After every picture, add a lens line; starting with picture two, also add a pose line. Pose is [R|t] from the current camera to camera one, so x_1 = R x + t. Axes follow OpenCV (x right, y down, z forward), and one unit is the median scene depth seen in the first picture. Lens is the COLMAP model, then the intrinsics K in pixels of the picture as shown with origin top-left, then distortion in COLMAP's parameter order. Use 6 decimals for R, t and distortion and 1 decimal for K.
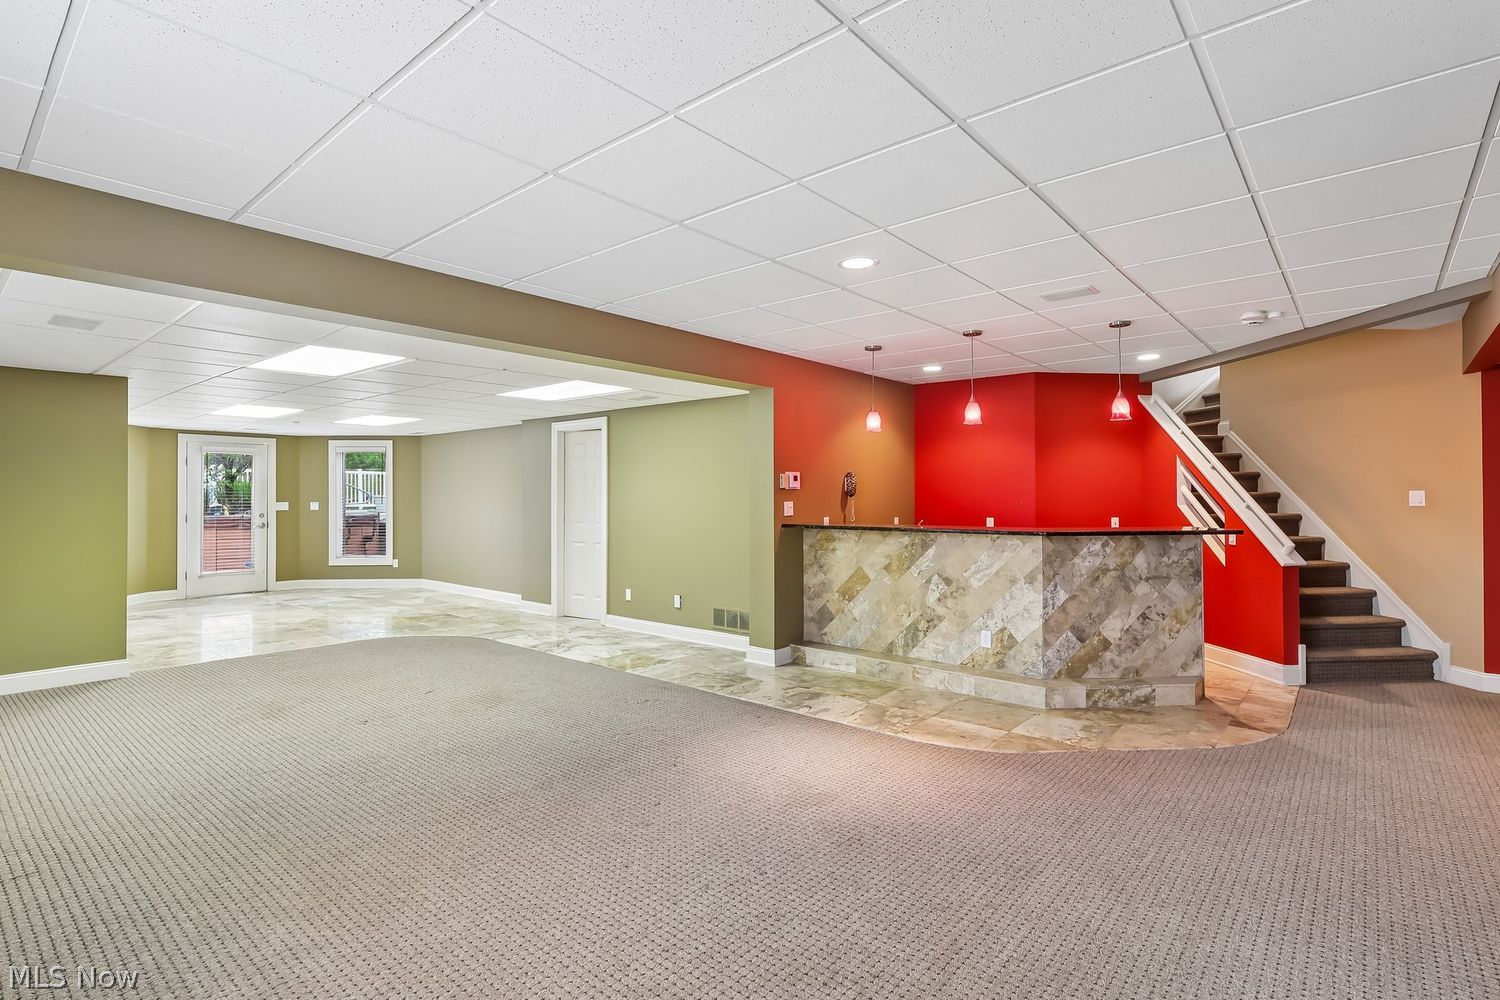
lens RADIAL K [[724.3, 0, 750.0], [0, 724.3, 500.0], [0, 0, 1]] dist [-0.000999, -0.000790]
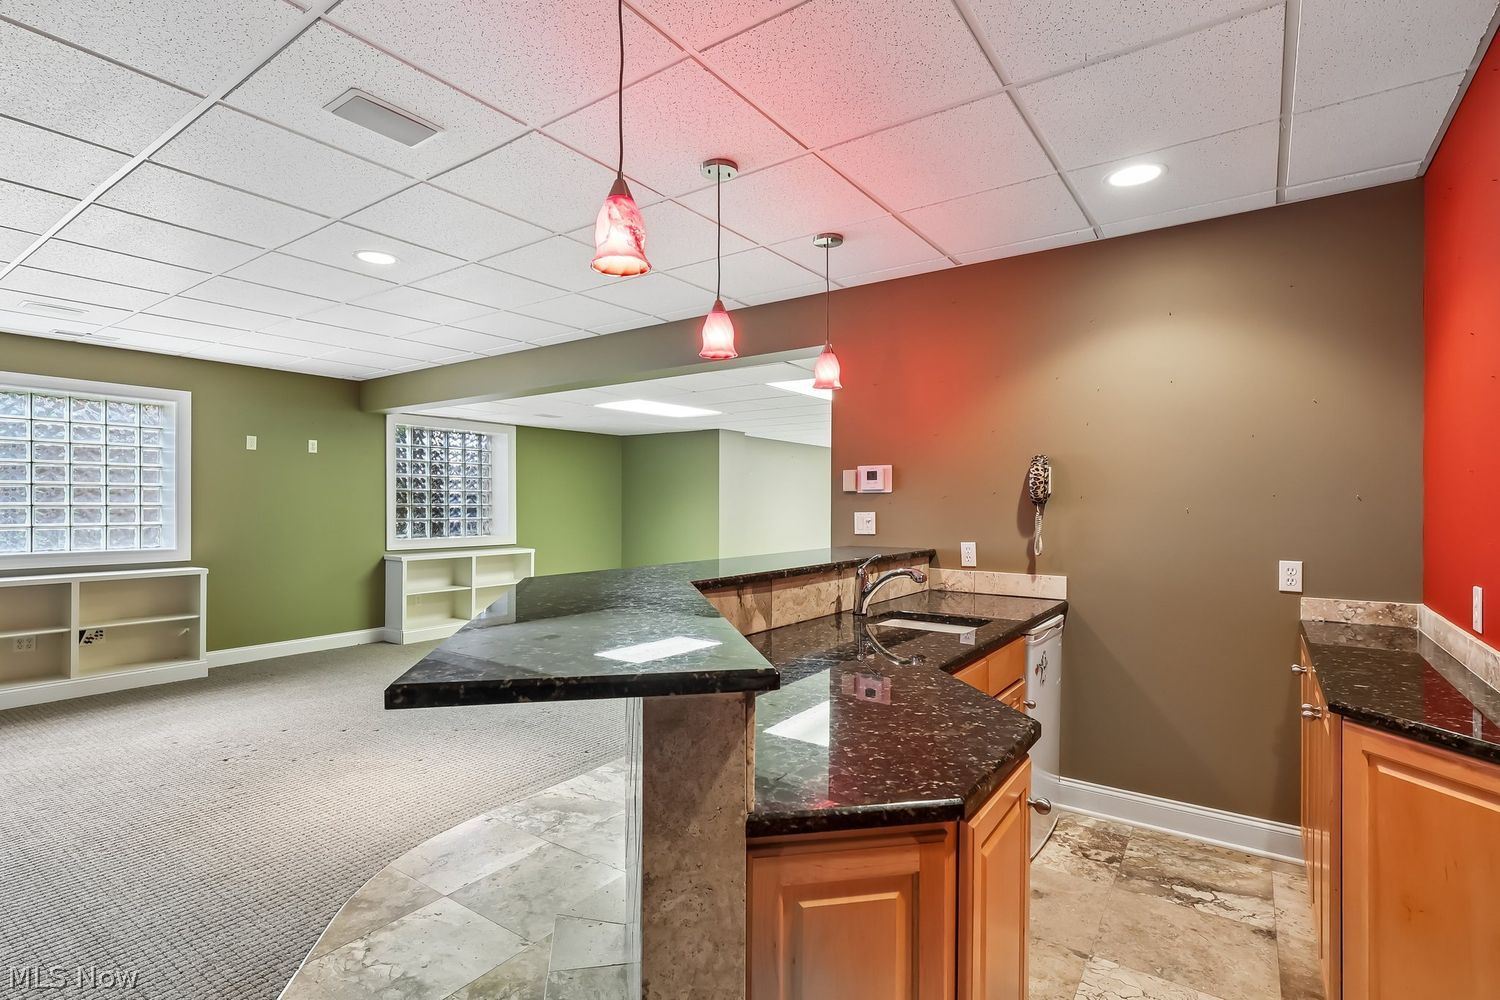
lens RADIAL K [[716.6, 0, 746.1], [0, 716.6, 493.8], [0, 0, 1]] dist [-0.000783, 0.000730]
pose [[0.082042, -0.016526, -0.996492, 0.613044], [-0.000841, 0.999861, -0.016651, -0.002919], [0.996629, 0.002204, 0.082017, 0.752237]]
